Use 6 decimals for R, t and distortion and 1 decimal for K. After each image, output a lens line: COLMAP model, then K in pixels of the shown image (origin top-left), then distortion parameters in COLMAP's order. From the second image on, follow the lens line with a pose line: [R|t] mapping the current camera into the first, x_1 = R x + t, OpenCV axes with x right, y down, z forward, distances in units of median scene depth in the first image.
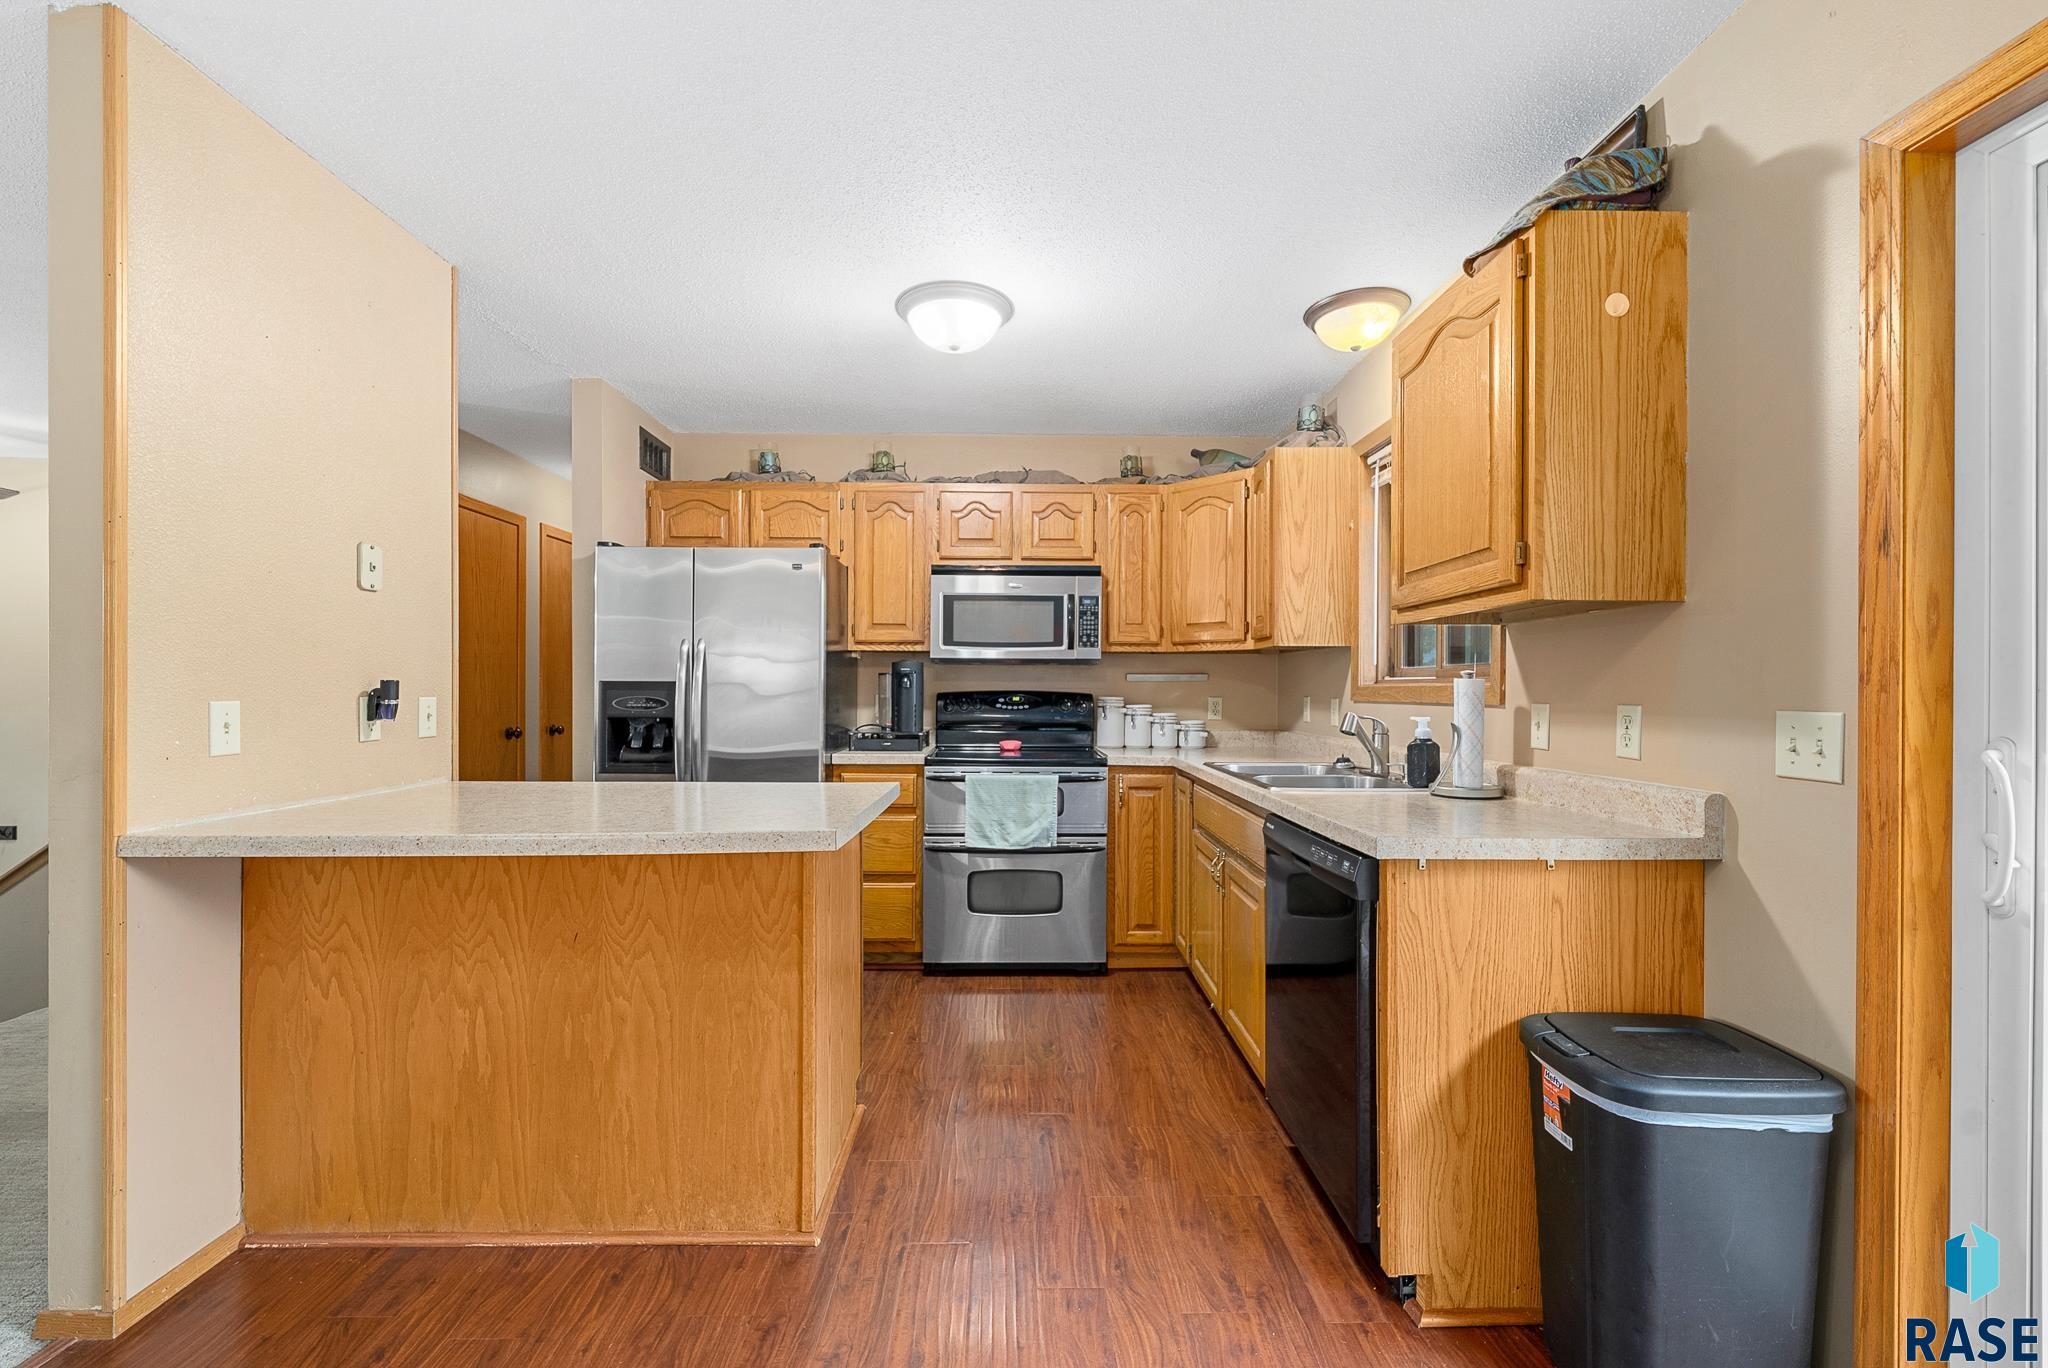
lens RADIAL K [[838.9, 0, 1017.2], [0, 838.9, 692.7], [0, 0, 1]] dist [-0.000135, -0.000401]
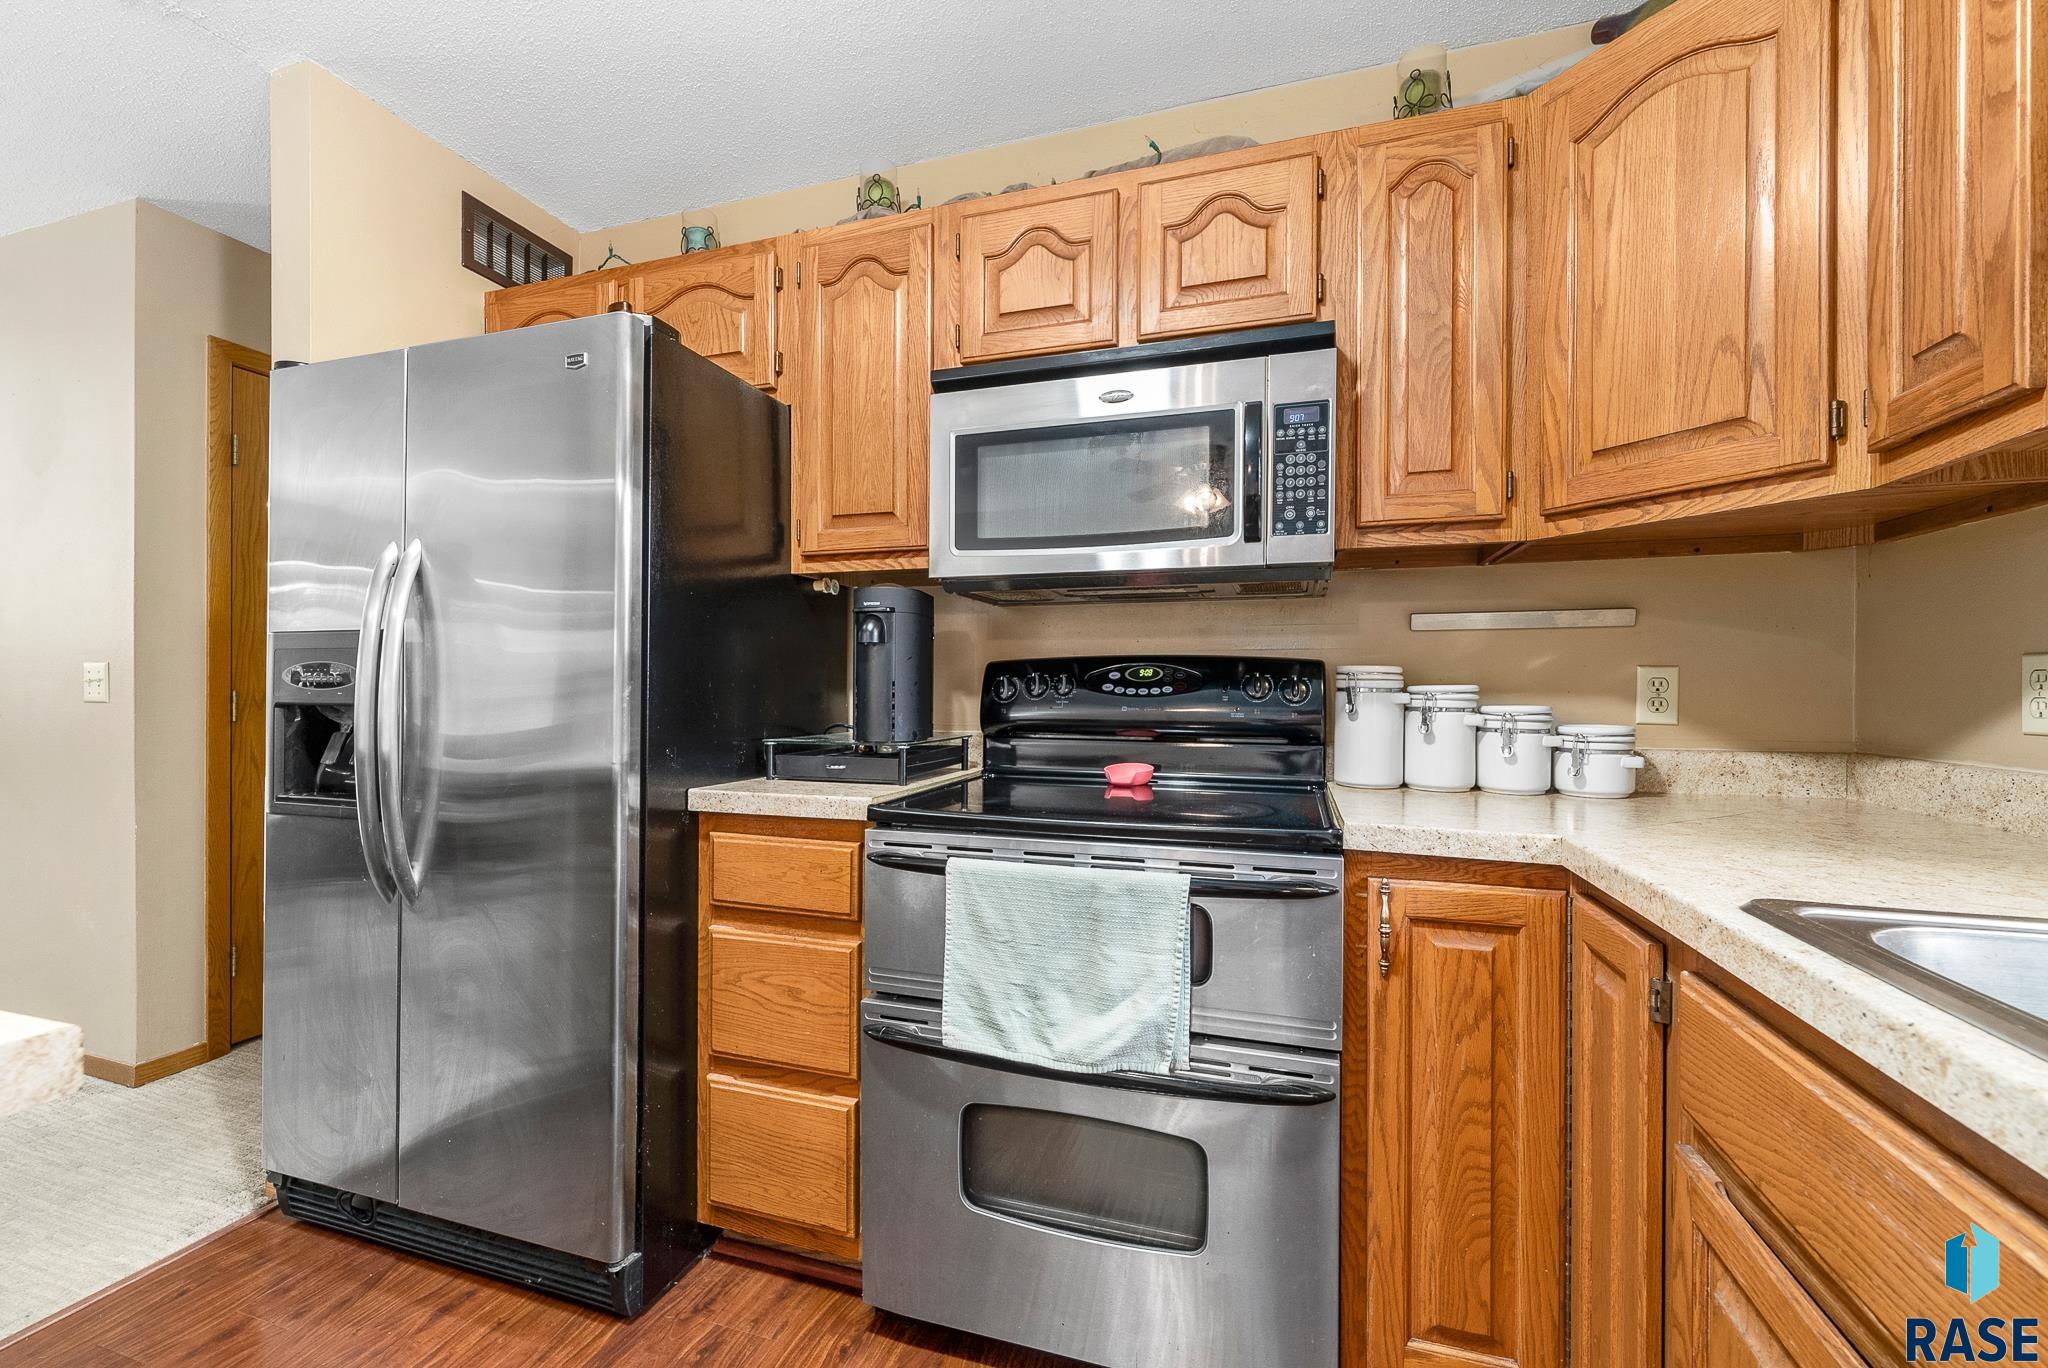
lens RADIAL K [[835.3, 0, 1015.7], [0, 835.3, 690.7], [0, 0, 1]] dist [-0.000298, -0.000398]
pose [[0.947061, 0.000010, -0.321054, 0.092908], [-0.000590, 0.999998, -0.001707, 0.021540], [0.321054, 0.001806, 0.947059, 0.648020]]
